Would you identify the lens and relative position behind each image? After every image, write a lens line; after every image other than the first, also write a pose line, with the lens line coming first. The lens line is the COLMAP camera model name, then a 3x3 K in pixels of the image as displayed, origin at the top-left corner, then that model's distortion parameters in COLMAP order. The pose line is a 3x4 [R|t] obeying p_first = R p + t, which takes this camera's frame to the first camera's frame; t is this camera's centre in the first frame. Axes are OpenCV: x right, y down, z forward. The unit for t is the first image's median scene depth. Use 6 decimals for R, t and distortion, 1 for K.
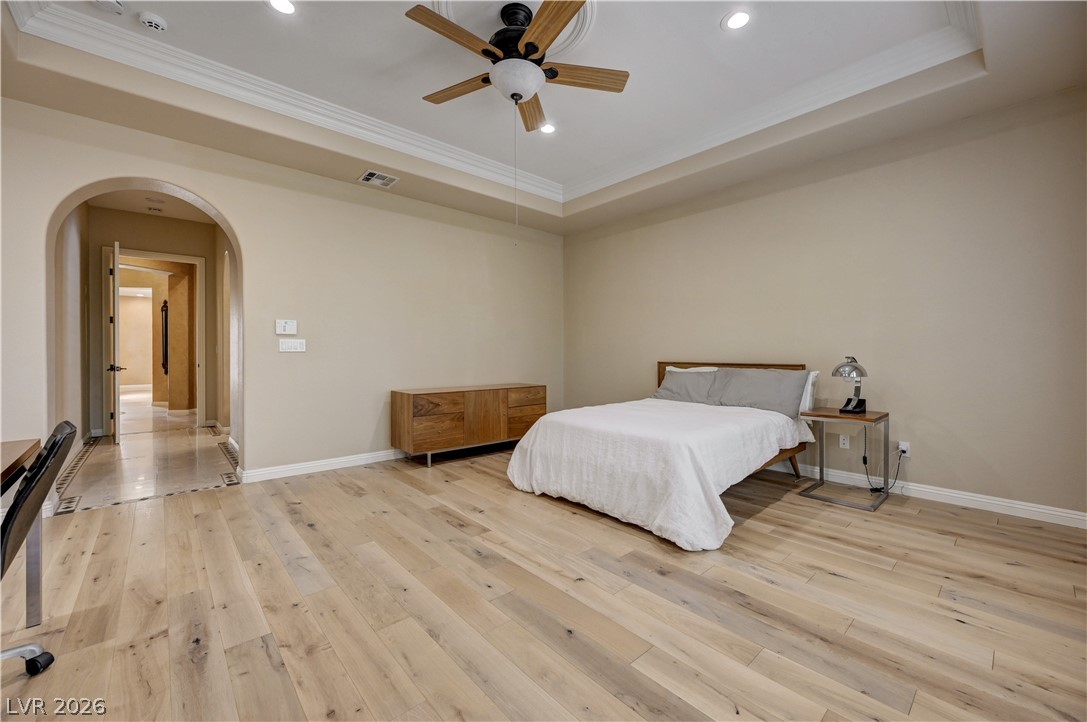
lens RADIAL K [[432.2, 0, 546.8], [0, 432.2, 353.2], [0, 0, 1]] dist [-0.001492, -0.000581]
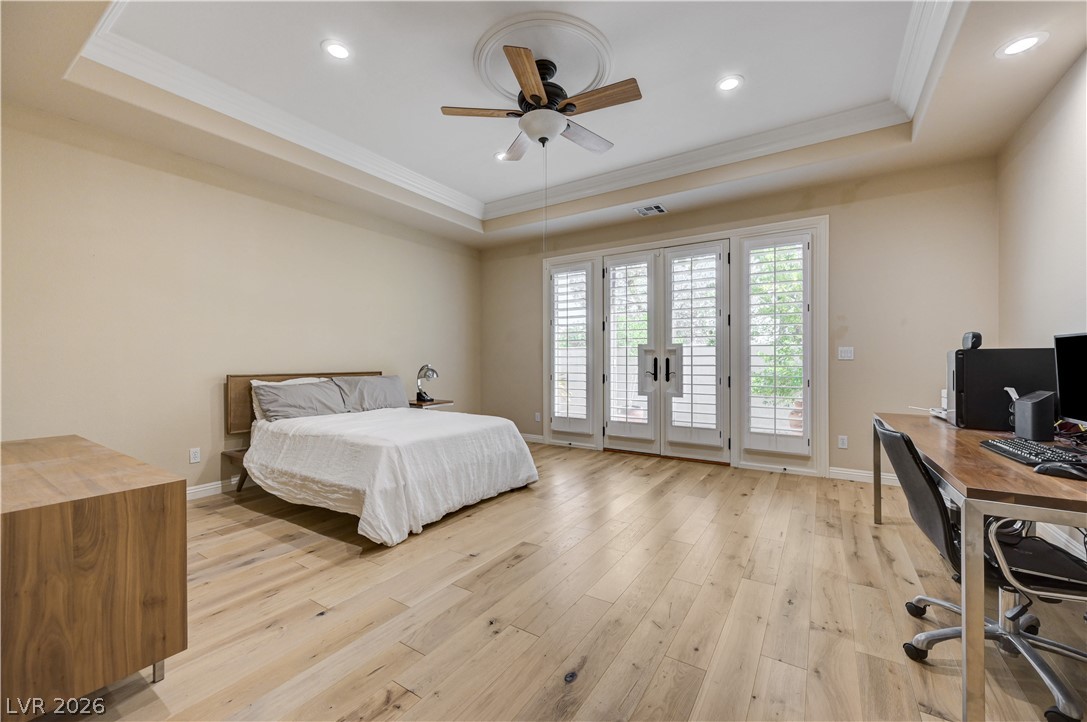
lens RADIAL K [[432.2, 0, 544.9], [0, 432.2, 365.0], [0, 0, 1]] dist [-0.001492, -0.000581]
pose [[-0.262327, -0.007354, 0.964951, -1.004693], [0.003628, 0.999956, 0.008607, -0.004516], [-0.964972, 0.005758, -0.262289, 1.107093]]
